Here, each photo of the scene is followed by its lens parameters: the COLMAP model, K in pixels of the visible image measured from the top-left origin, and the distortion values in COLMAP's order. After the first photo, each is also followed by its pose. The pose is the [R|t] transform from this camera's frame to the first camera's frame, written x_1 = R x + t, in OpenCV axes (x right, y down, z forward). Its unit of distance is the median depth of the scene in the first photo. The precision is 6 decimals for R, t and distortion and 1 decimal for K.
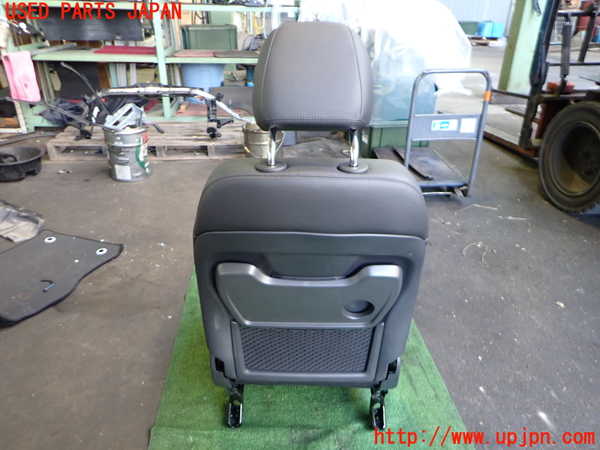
lens RADIAL K [[452.9, 0, 298.8], [0, 452.9, 227.2], [0, 0, 1]] dist [0.005856, 0.003156]
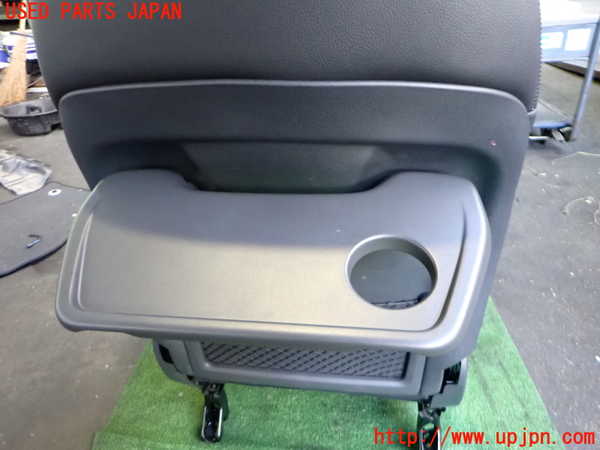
lens RADIAL K [[452.9, 0, 298.8], [0, 452.9, 227.2], [0, 0, 1]] dist [0.005856, 0.003156]
pose [[0.988236, 0.014902, -0.152211, 0.070854], [-0.007679, 0.998821, 0.047935, 0.070356], [0.152746, -0.046202, 0.987185, 0.295690]]
